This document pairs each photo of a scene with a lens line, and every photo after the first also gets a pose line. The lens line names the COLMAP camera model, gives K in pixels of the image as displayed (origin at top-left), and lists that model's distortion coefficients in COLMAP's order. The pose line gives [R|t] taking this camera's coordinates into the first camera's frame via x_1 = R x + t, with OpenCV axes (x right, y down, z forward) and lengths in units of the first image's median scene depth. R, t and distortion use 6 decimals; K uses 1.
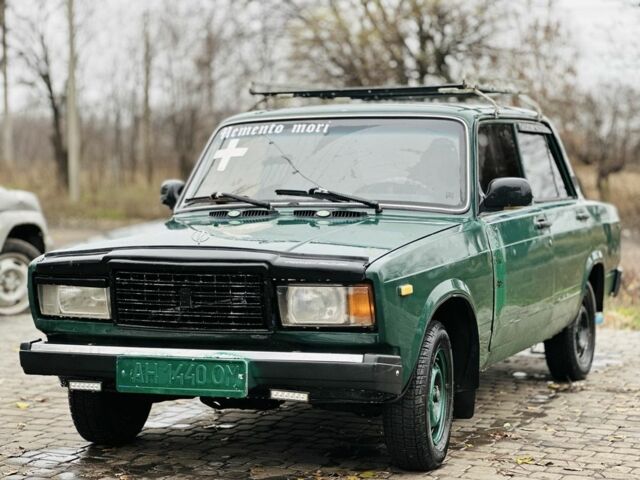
lens RADIAL K [[1249.8, 0, 320.4], [0, 1249.8, 240.1], [0, 0, 1]] dist [0.153245, 0.000000]
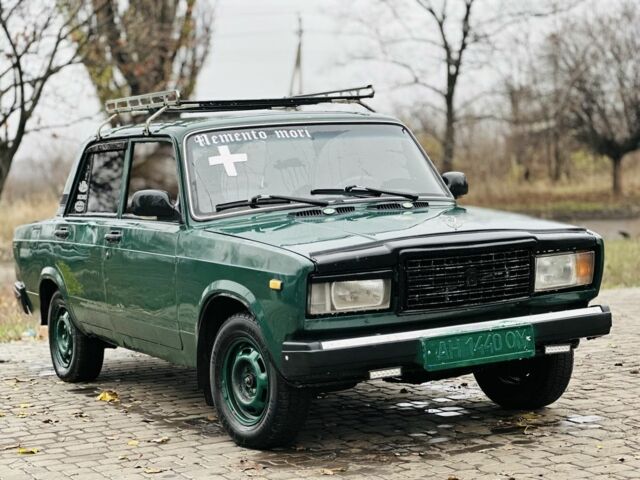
lens RADIAL K [[1249.8, 0, 320.4], [0, 1249.8, 240.2], [0, 0, 1]] dist [0.153245, 0.000000]
pose [[0.697721, -0.072131, 0.712729, -0.955654], [0.092236, 0.995682, 0.010473, -0.010094], [-0.710406, 0.058432, 0.701362, 0.302620]]
